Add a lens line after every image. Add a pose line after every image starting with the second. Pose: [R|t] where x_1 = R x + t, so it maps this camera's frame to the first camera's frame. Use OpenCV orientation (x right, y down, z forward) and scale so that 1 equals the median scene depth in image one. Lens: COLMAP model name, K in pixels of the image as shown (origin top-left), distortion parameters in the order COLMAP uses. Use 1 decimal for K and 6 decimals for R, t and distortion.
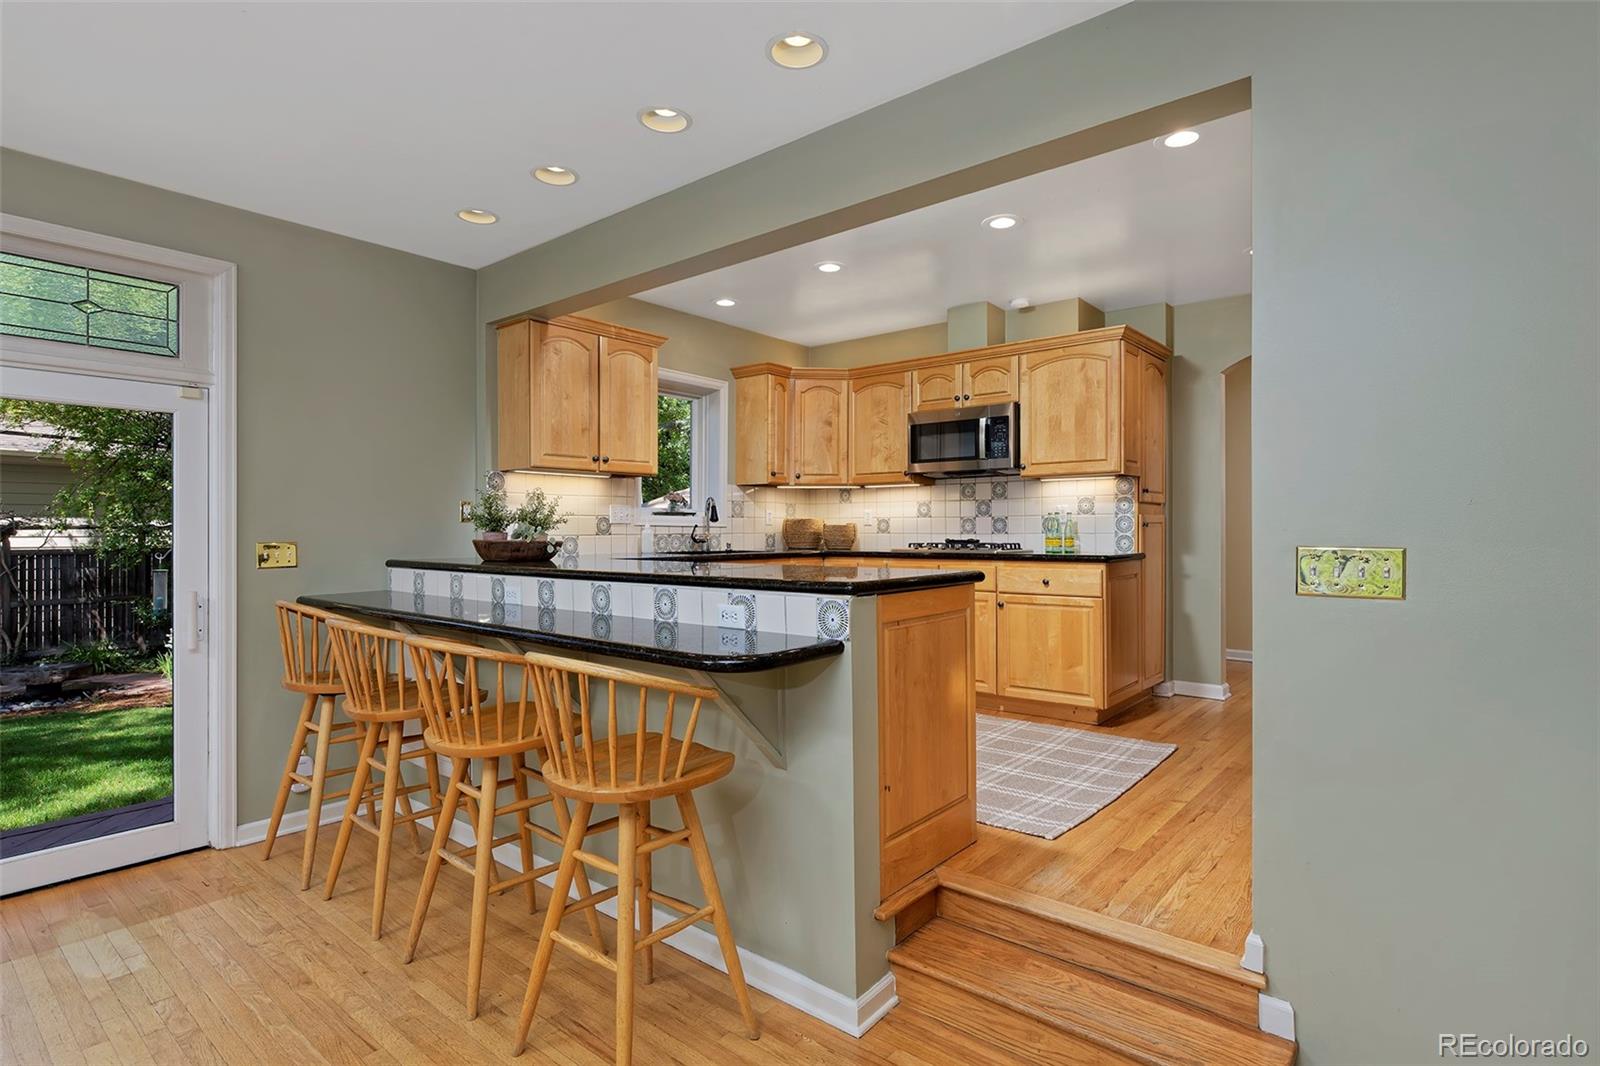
lens RADIAL K [[817.9, 0, 800.0], [0, 817.9, 533.0], [0, 0, 1]] dist [0.002708, 0.000212]
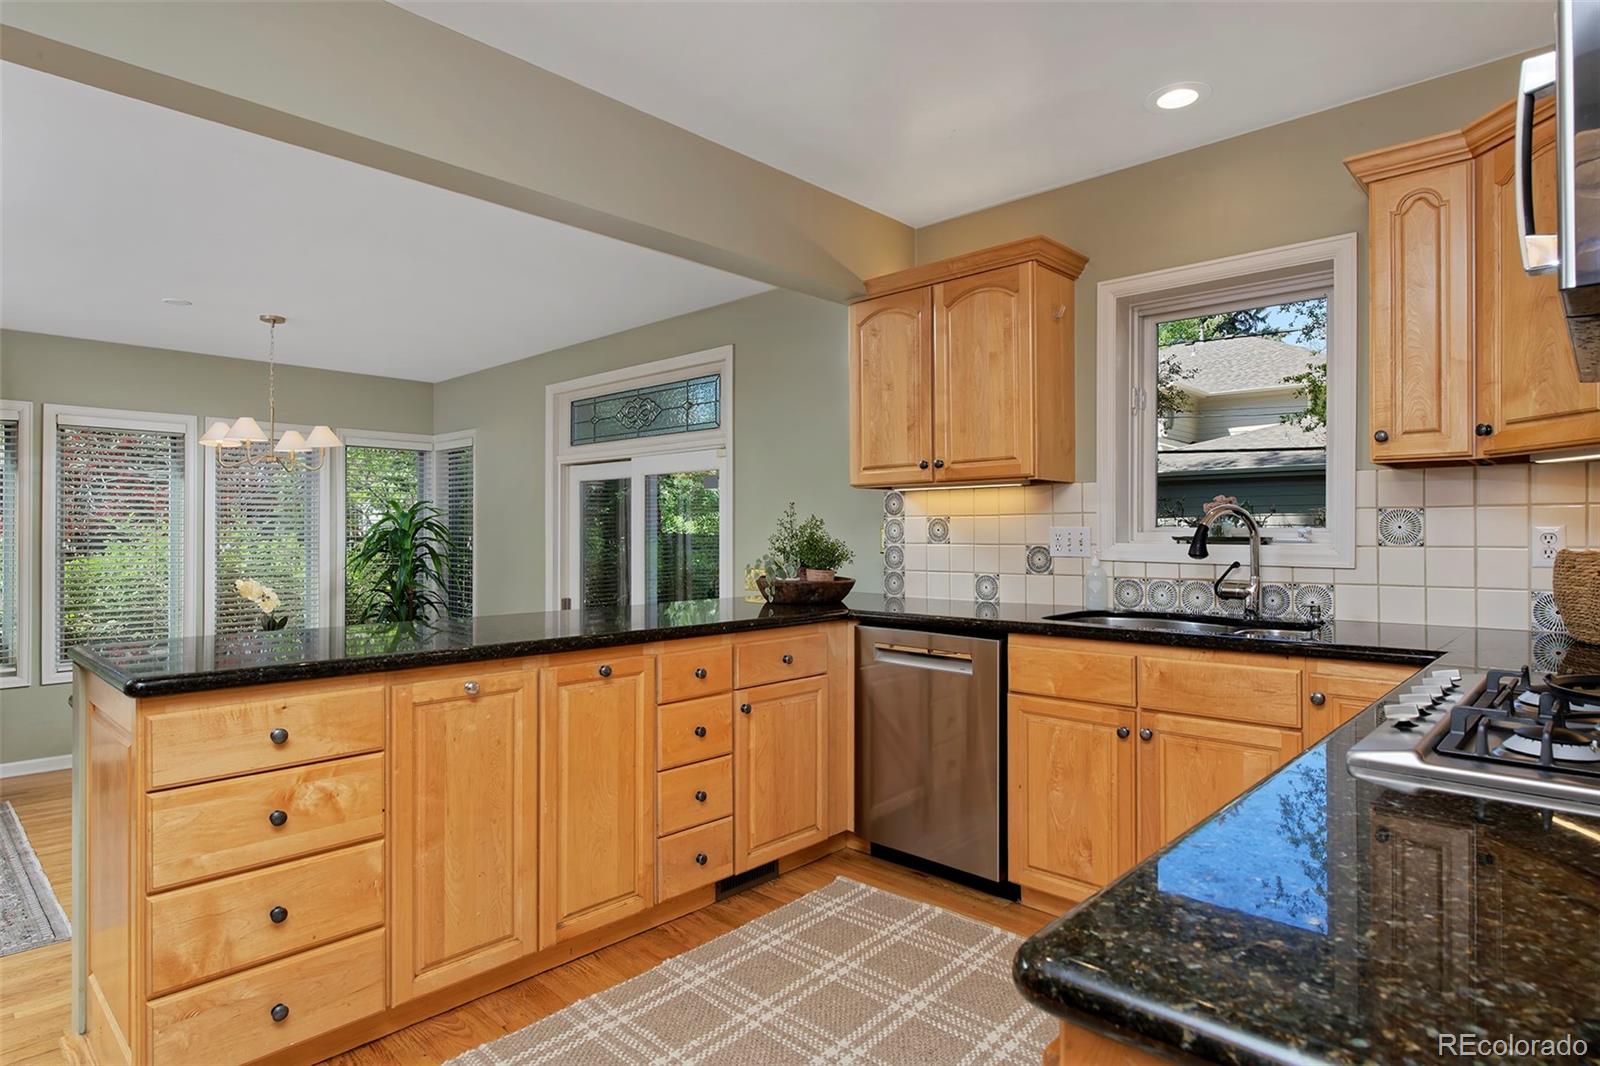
lens RADIAL K [[859.6, 0, 809.9], [0, 859.6, 527.3], [0, 0, 1]] dist [-0.002858, -0.000387]
pose [[-0.056790, -0.003084, -0.998381, 0.417090], [0.000018, 0.999995, -0.003090, -0.030332], [0.998386, -0.000194, -0.056790, 0.807531]]
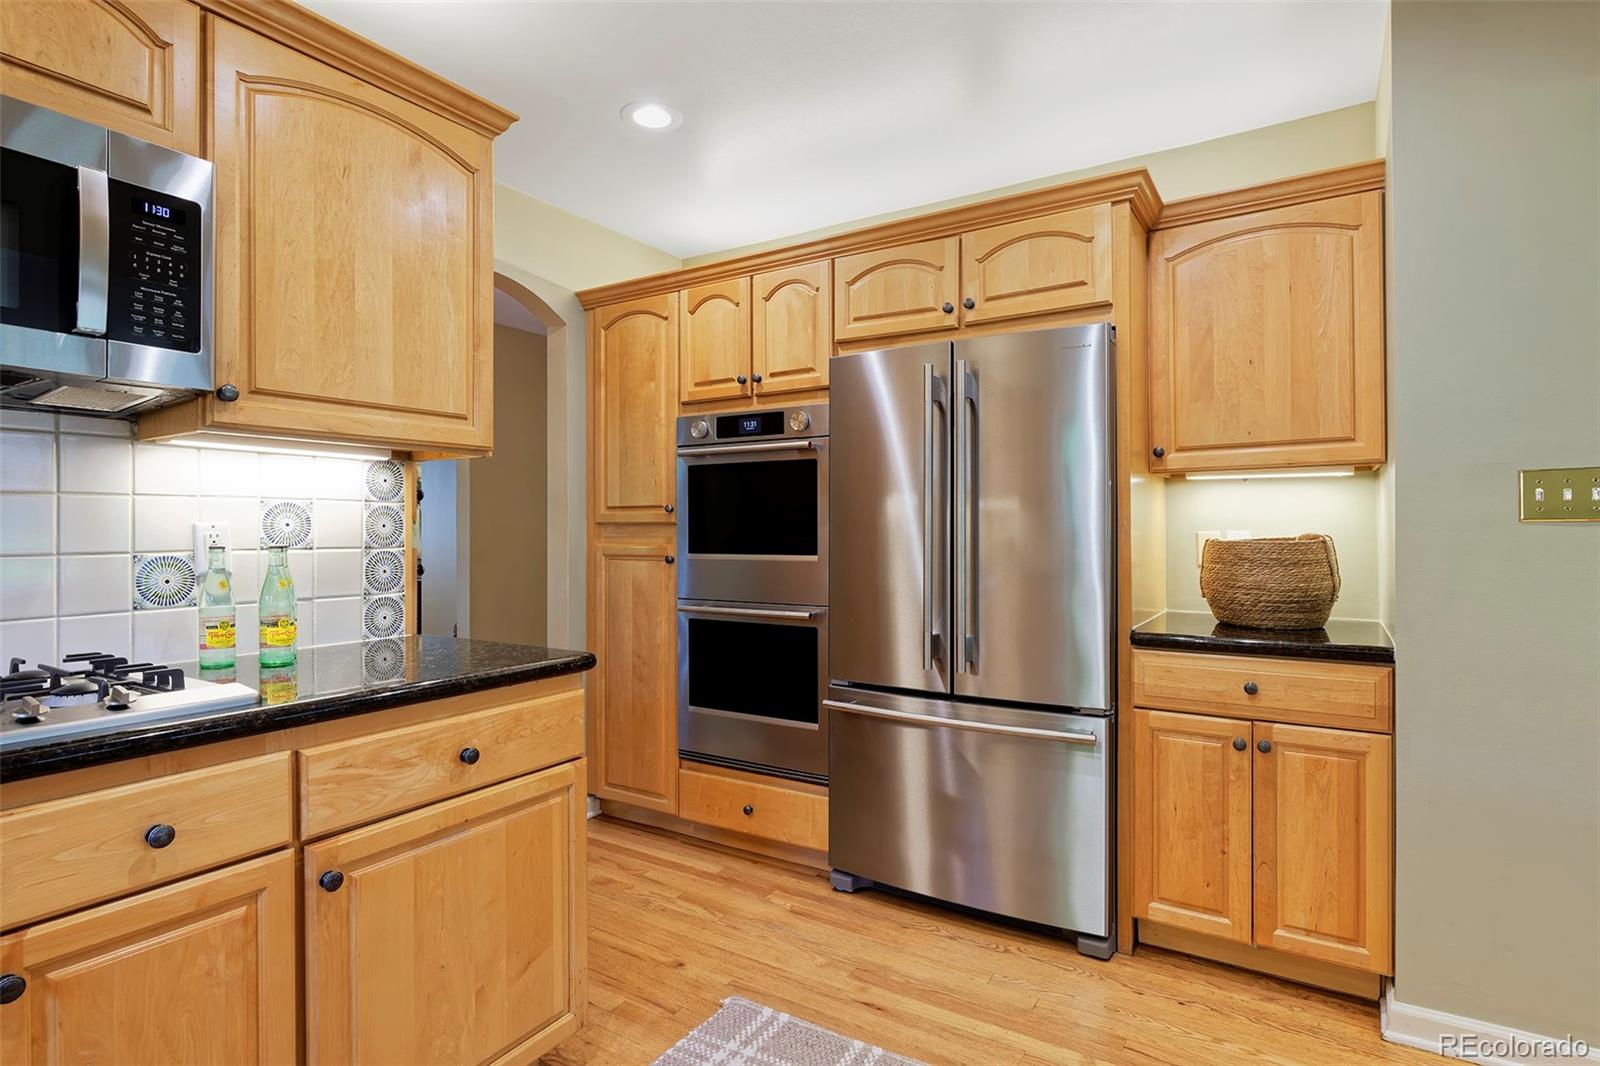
lens RADIAL K [[821.9, 0, 805.4], [0, 821.9, 529.5], [0, 0, 1]] dist [-0.003864, -0.000492]
pose [[-0.129653, 0.003299, 0.991554, -0.047948], [0.001314, 0.999994, -0.003156, -0.028830], [-0.991559, 0.000894, -0.129656, 0.783895]]
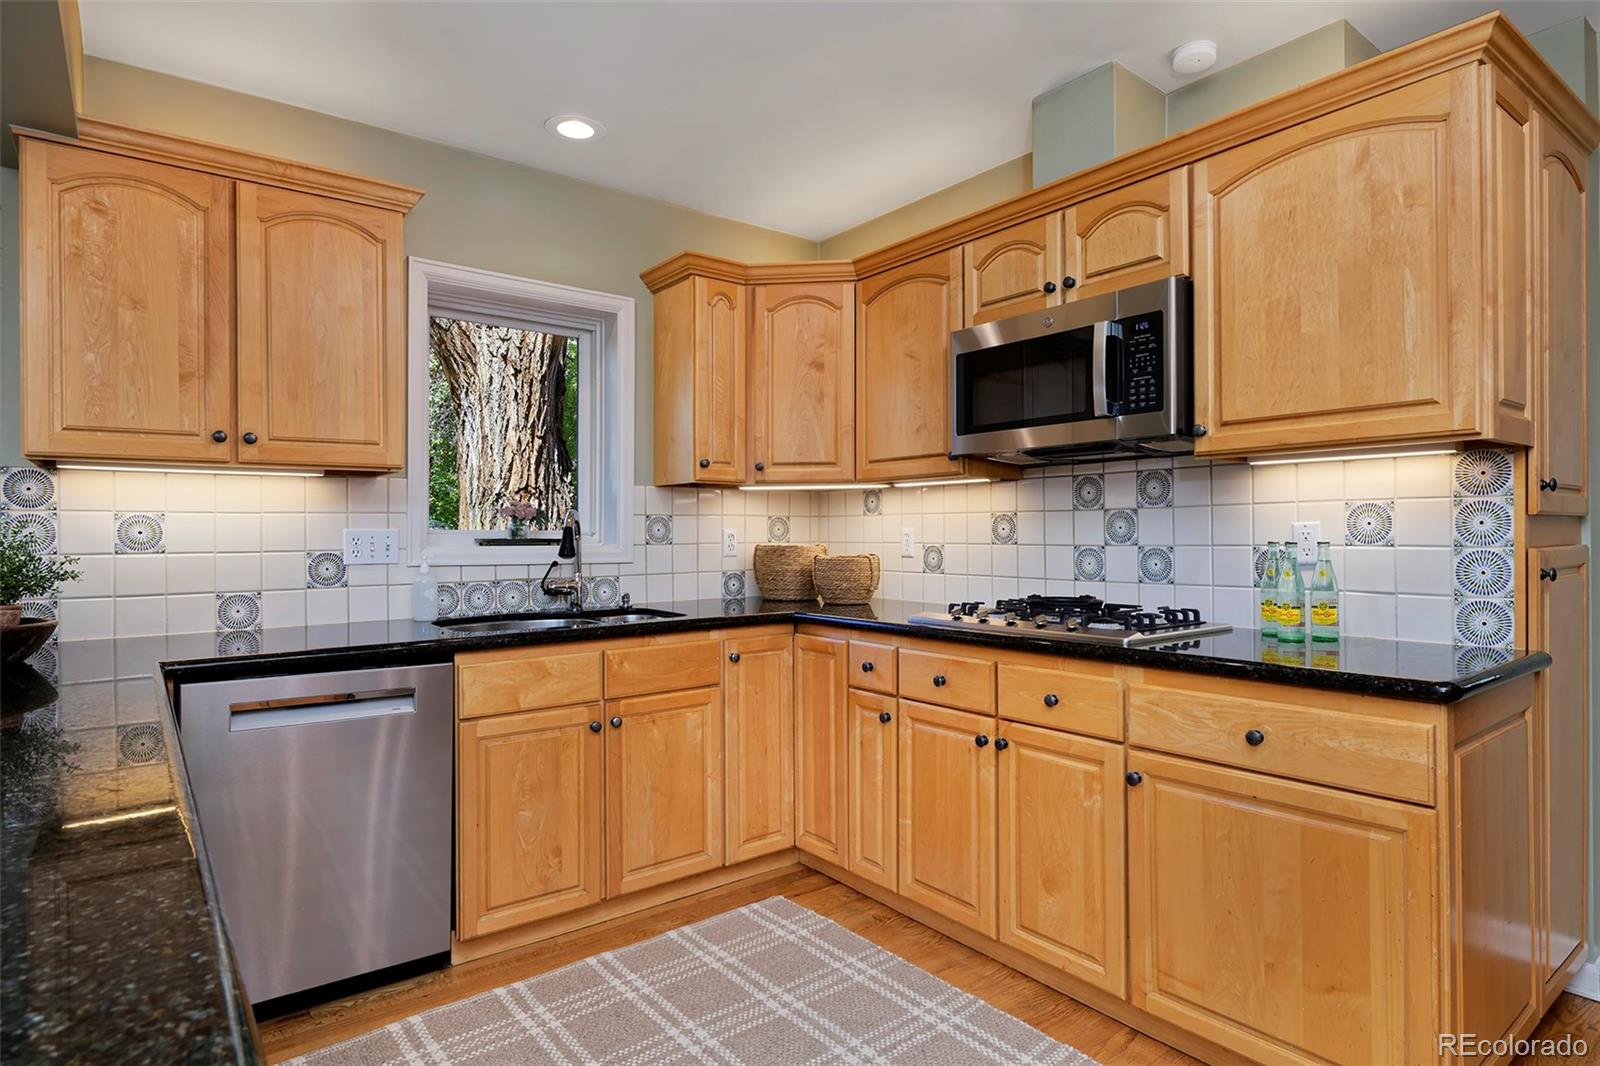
lens RADIAL K [[869.8, 0, 800.0], [0, 869.8, 533.0], [0, 0, 1]] dist [-0.006091, -0.001402]
pose [[0.975738, -0.004056, -0.218905, 0.161592], [0.003663, 0.999991, -0.002200, -0.027832], [0.218912, 0.001345, 0.975744, 0.498432]]
